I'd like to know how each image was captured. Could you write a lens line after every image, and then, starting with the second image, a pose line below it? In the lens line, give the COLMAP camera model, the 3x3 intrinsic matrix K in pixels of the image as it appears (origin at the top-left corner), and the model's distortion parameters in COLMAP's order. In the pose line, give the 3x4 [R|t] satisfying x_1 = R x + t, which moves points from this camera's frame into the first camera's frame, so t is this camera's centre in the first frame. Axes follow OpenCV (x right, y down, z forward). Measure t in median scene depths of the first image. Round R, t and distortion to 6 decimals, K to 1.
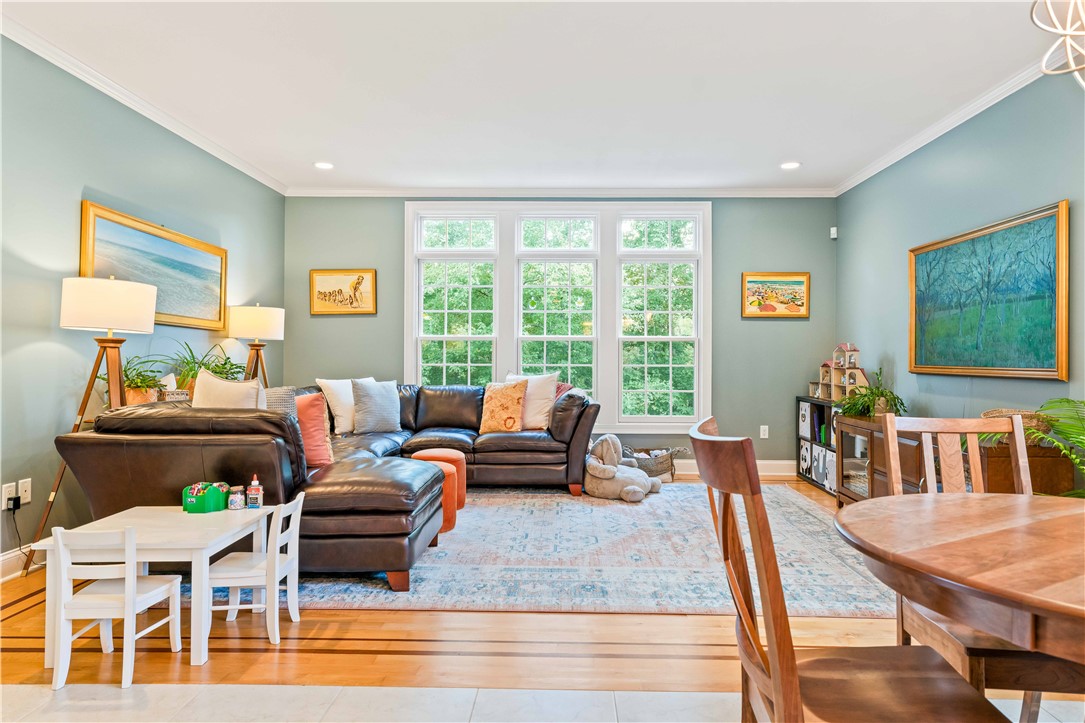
lens RADIAL K [[671.8, 0, 542.5], [0, 671.8, 361.5], [0, 0, 1]] dist [0.002583, 0.000592]
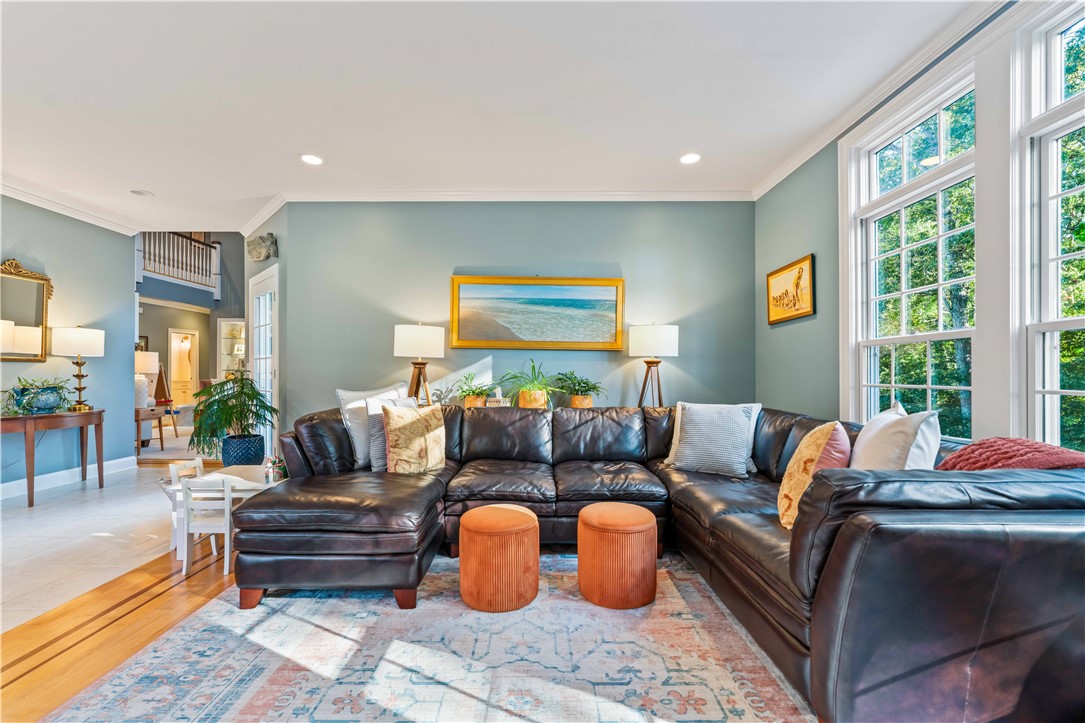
lens RADIAL K [[454.7, 0, 538.6], [0, 454.7, 368.9], [0, 0, 1]] dist [-0.000556, -0.000073]
pose [[0.035751, -0.012177, -0.999287, 0.357206], [-0.008007, 0.999890, -0.012471, -0.004379], [0.999329, 0.008447, 0.035649, 1.034102]]
